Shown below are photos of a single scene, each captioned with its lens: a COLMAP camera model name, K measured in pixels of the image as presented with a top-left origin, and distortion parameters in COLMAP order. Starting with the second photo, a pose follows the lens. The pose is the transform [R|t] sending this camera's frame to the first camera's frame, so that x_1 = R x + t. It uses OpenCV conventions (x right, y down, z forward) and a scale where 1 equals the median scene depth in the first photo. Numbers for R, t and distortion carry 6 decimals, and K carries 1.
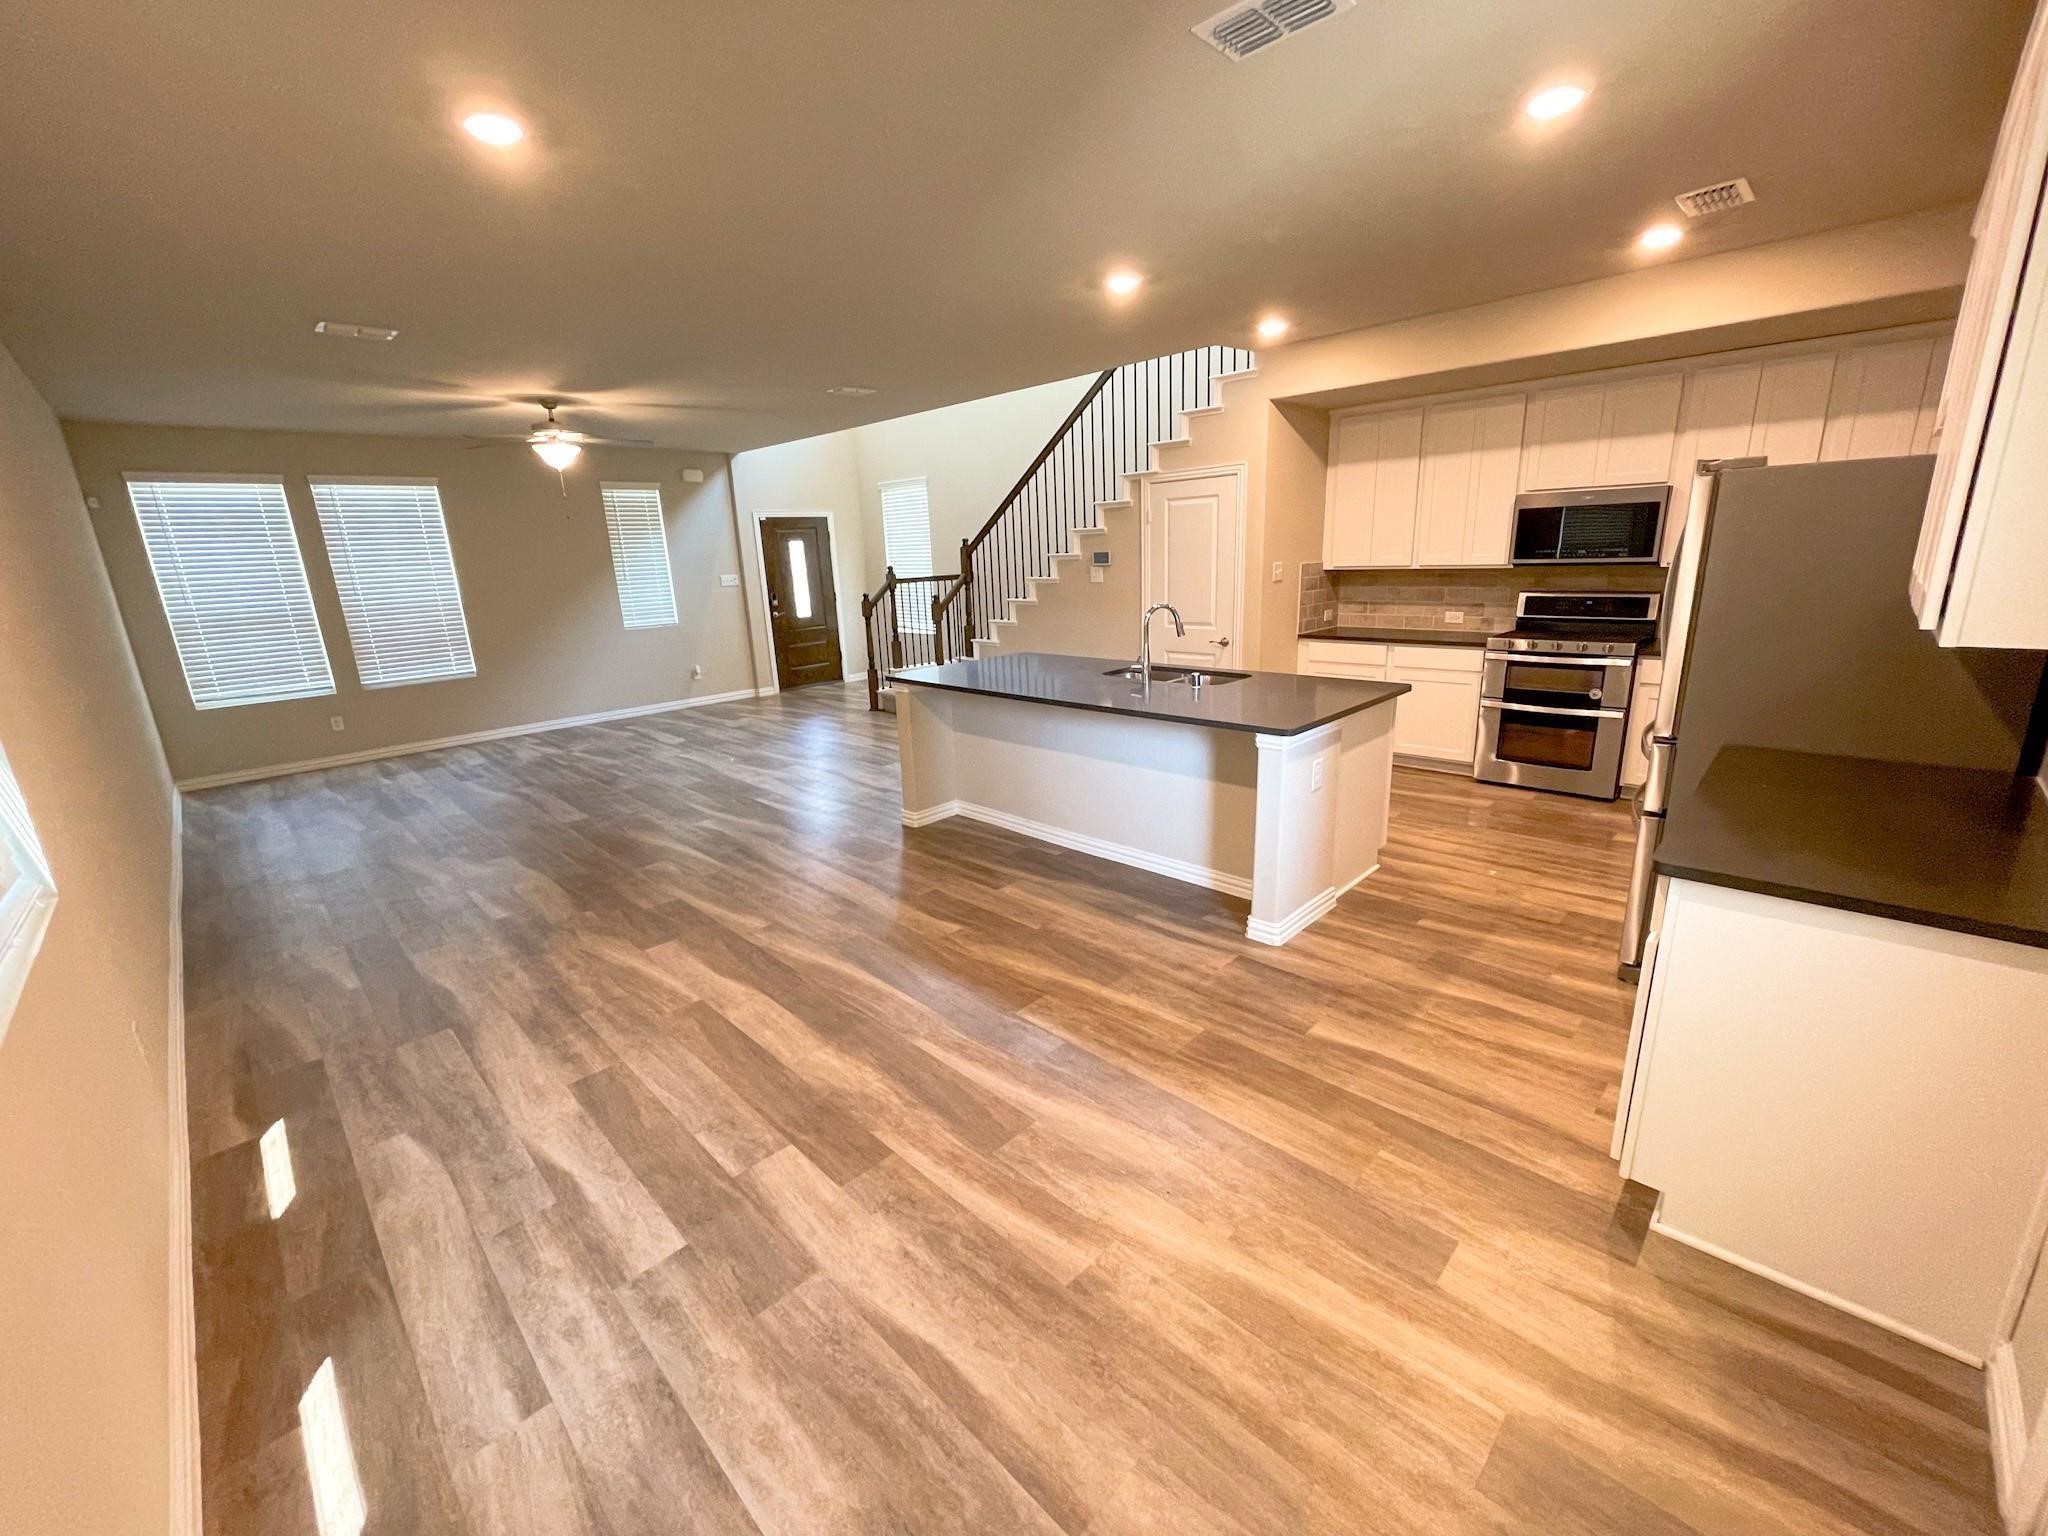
lens RADIAL K [[827.8, 0, 1016.6], [0, 827.8, 767.7], [0, 0, 1]] dist [-0.000835, -0.000833]
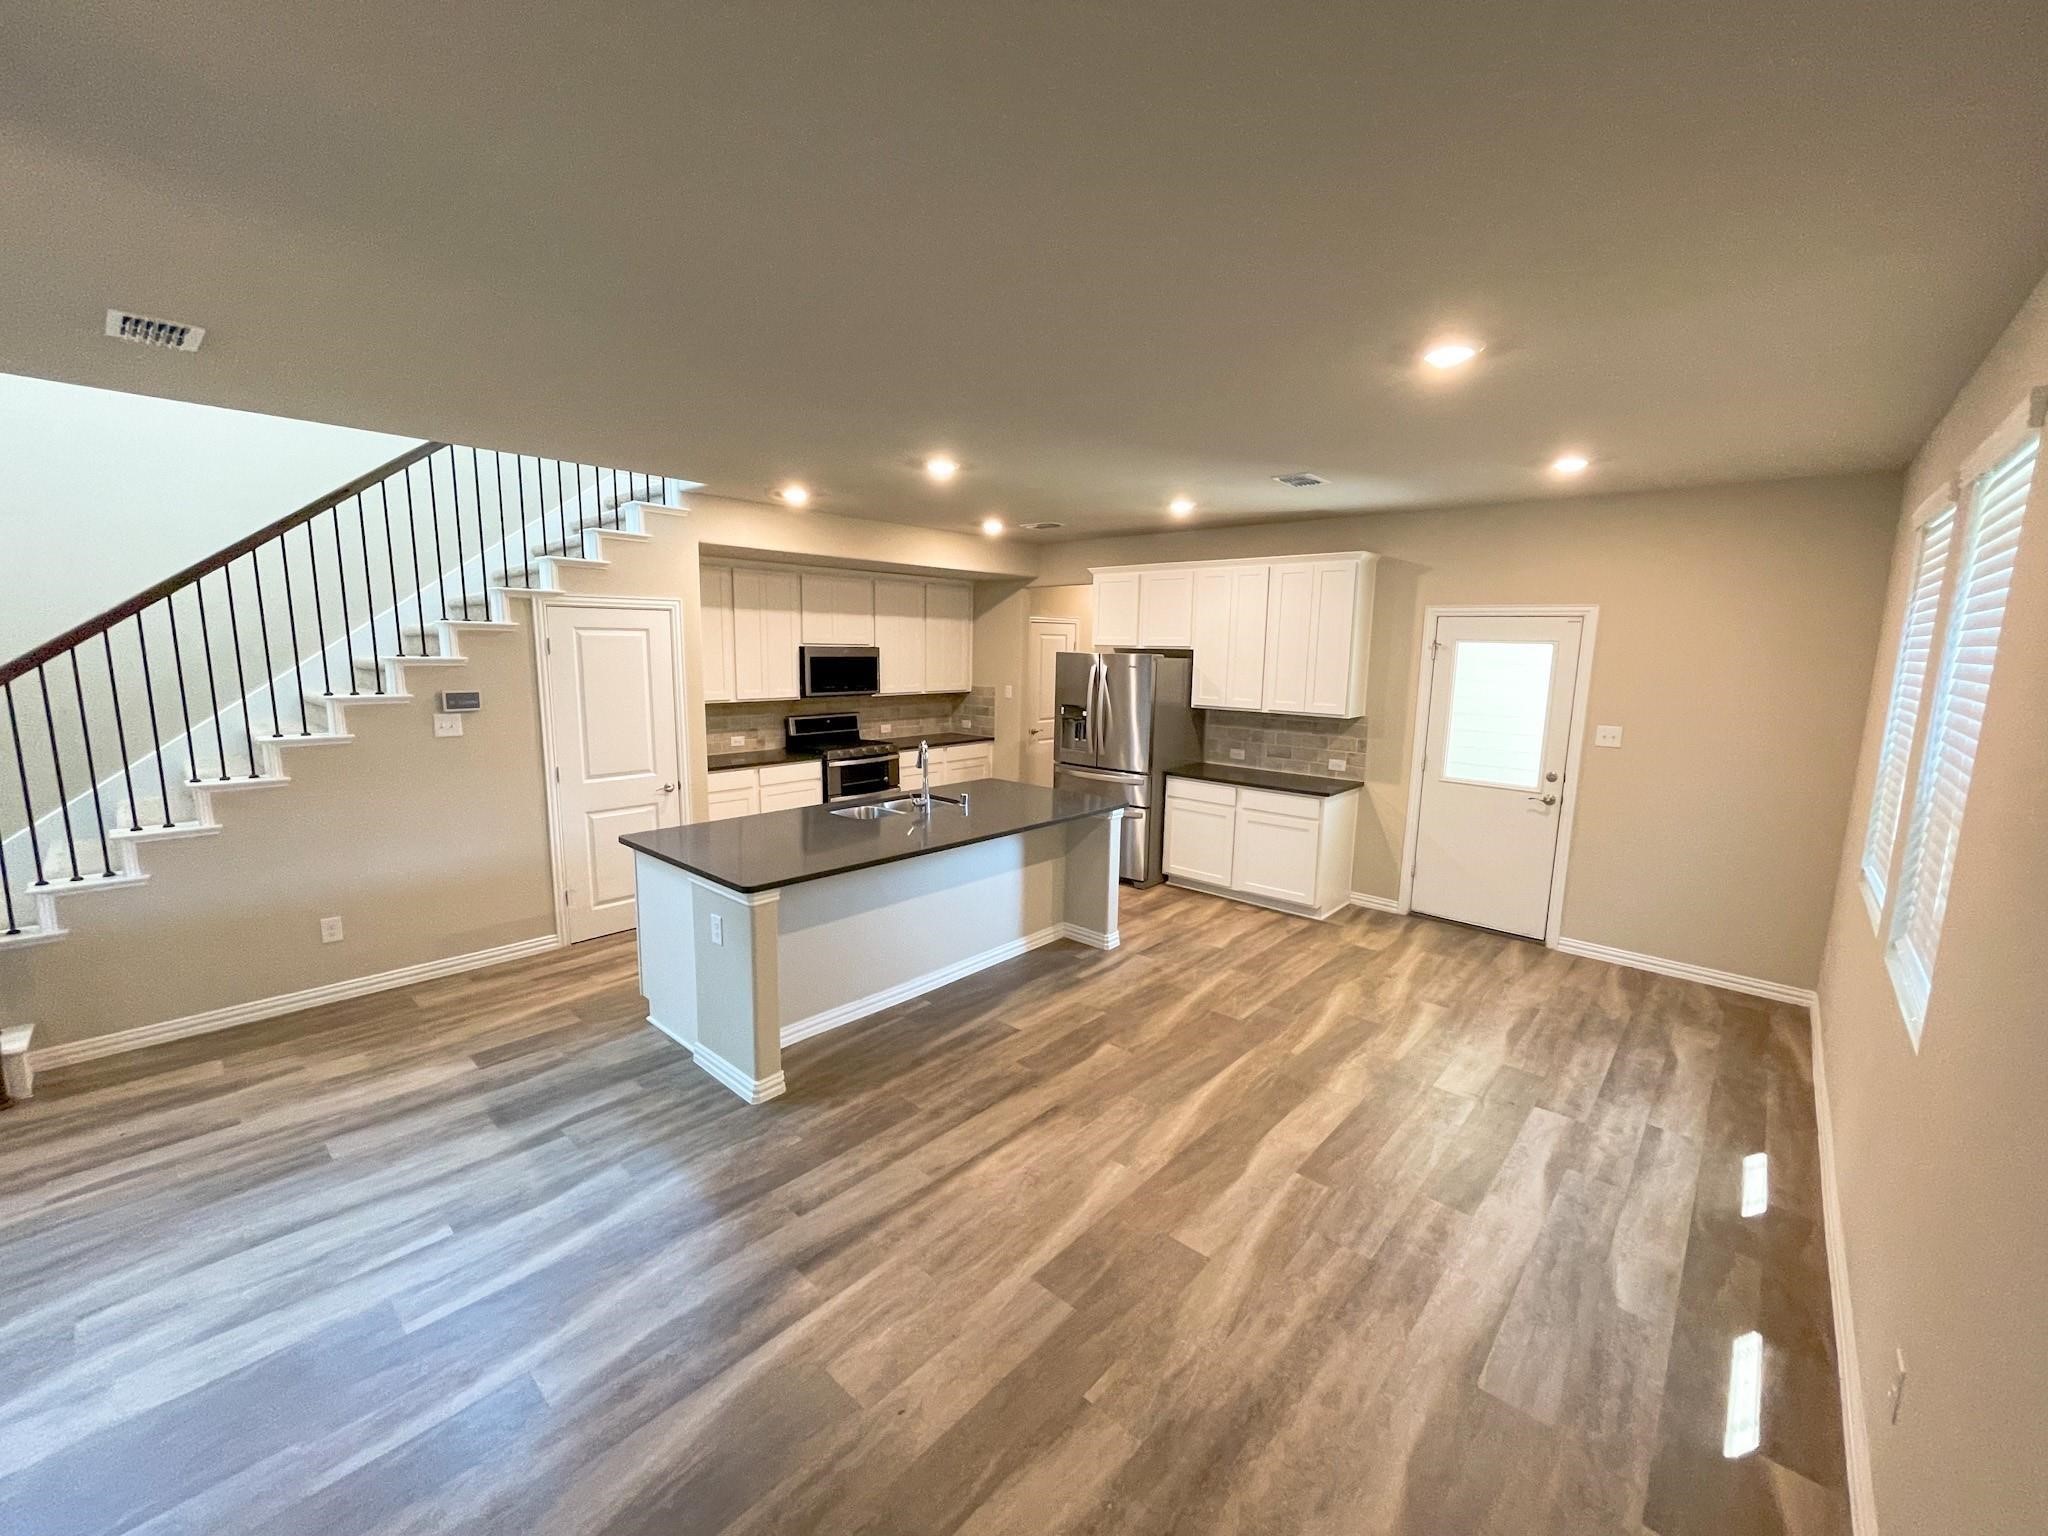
lens RADIAL K [[827.8, 0, 1020.0], [0, 827.8, 768.7], [0, 0, 1]] dist [-0.000835, -0.000833]
pose [[-0.050110, -0.111714, 0.992476, -1.291958], [0.242509, 0.962624, 0.120598, -0.364792], [-0.968854, 0.246728, -0.021145, 1.249993]]
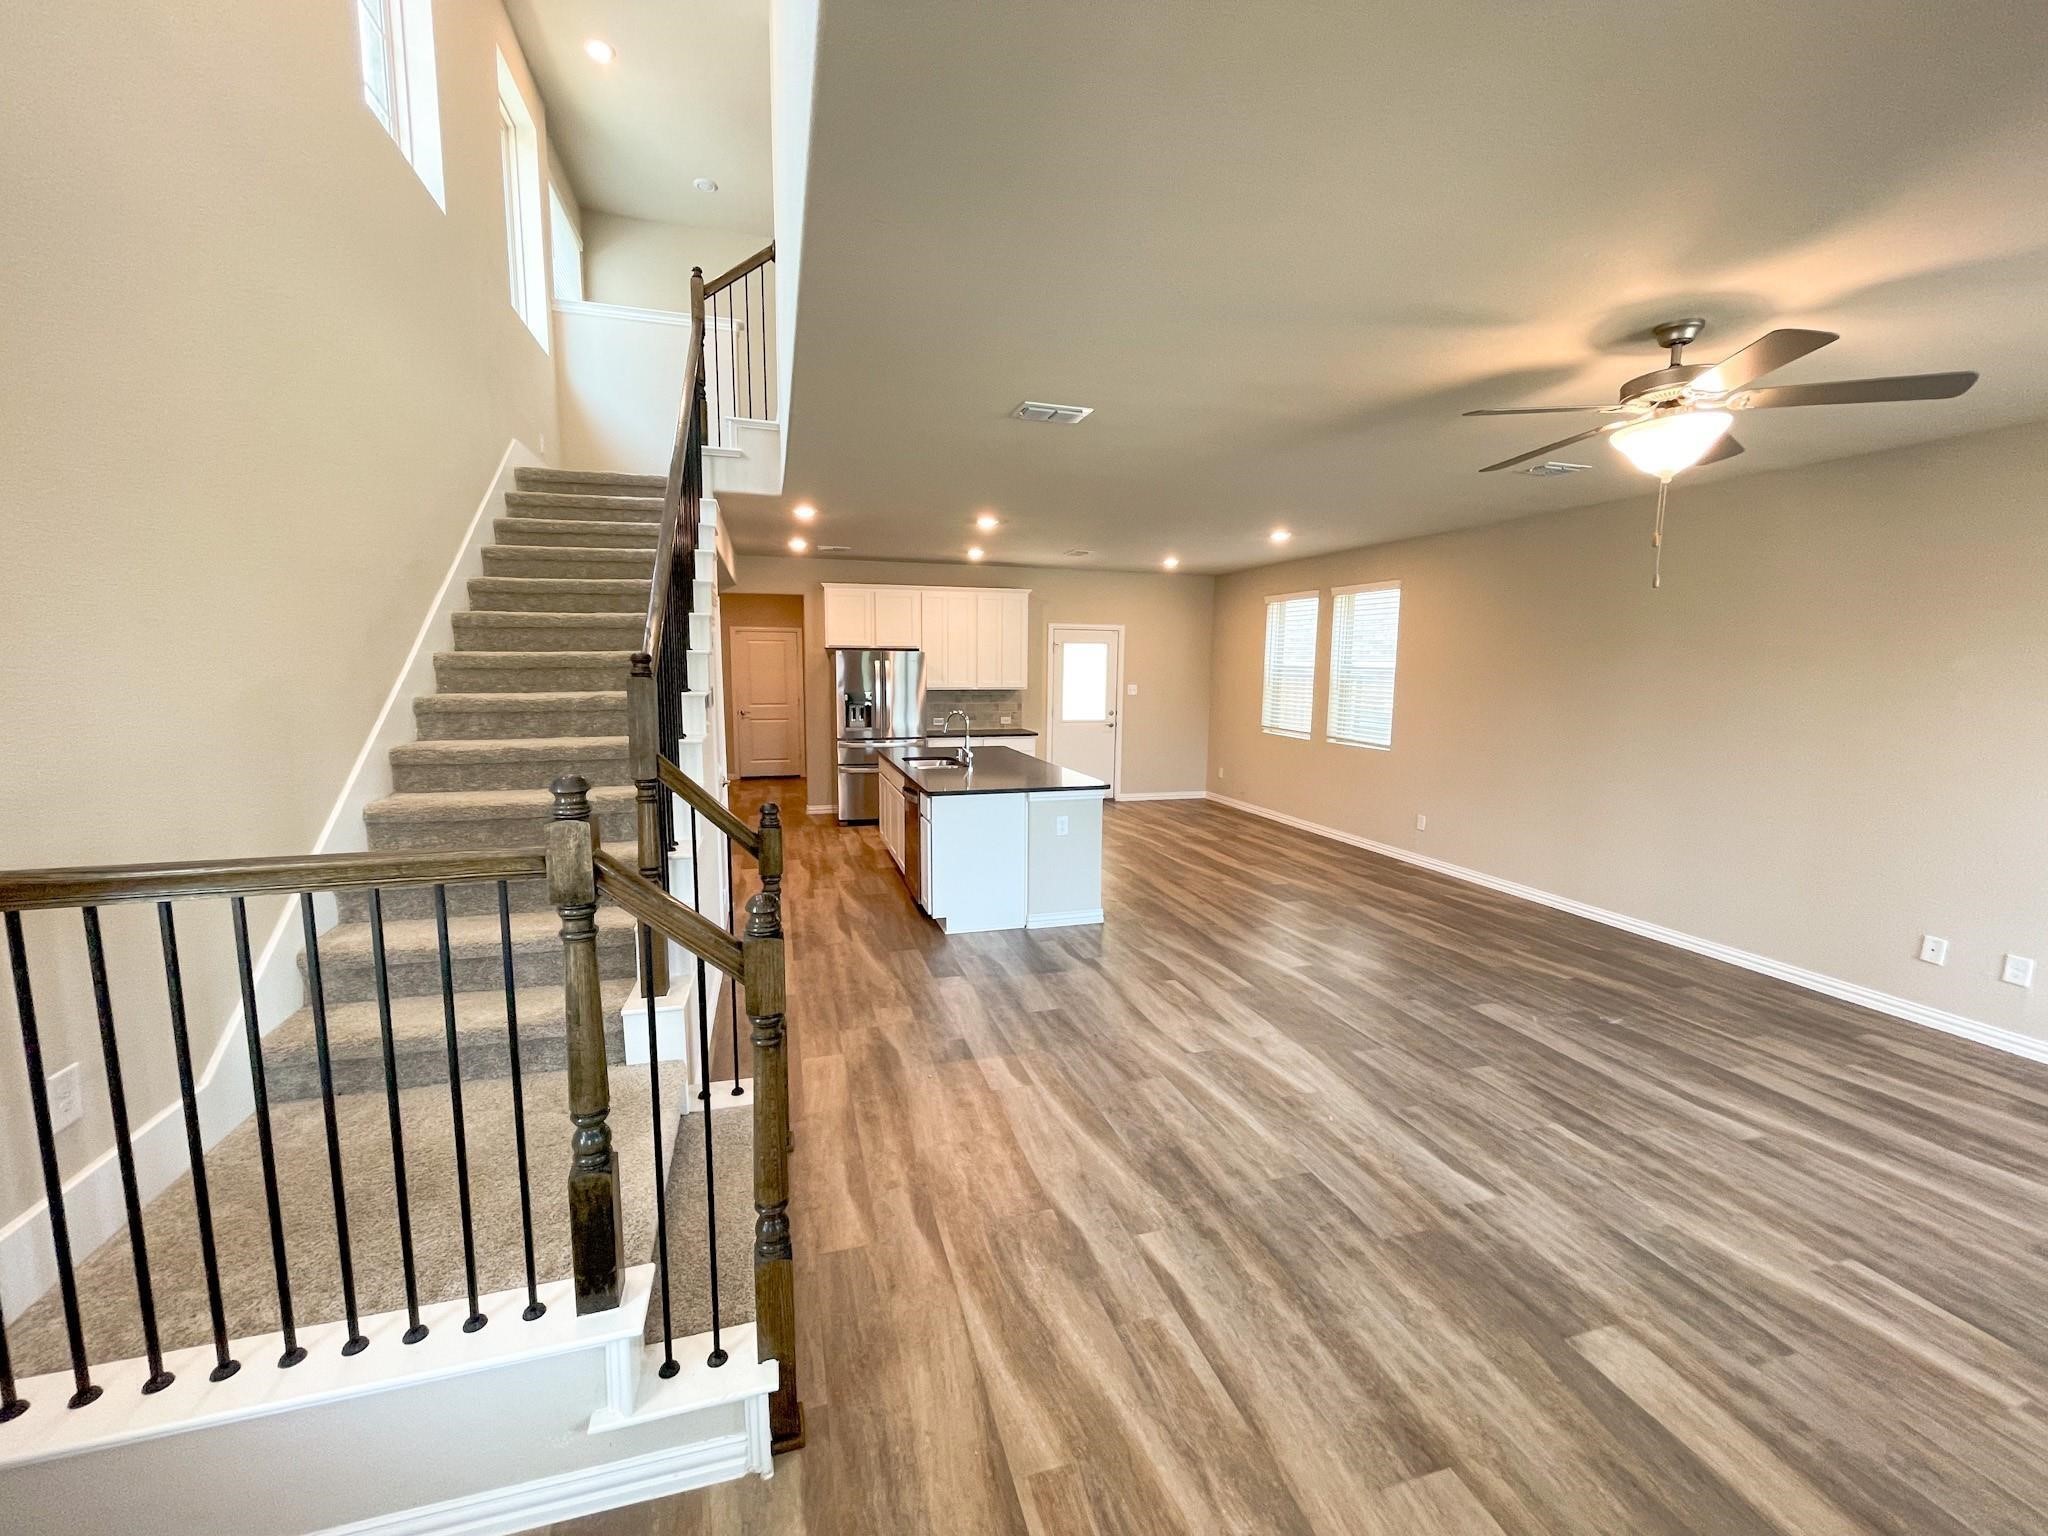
lens RADIAL K [[827.8, 0, 1020.4], [0, 827.8, 769.1], [0, 0, 1]] dist [-0.000835, -0.000833]
pose [[-0.882546, -0.029290, 0.469313, -0.905118], [0.145233, 0.932283, 0.331294, -0.817758], [-0.447236, 0.360542, -0.818529, 3.107087]]
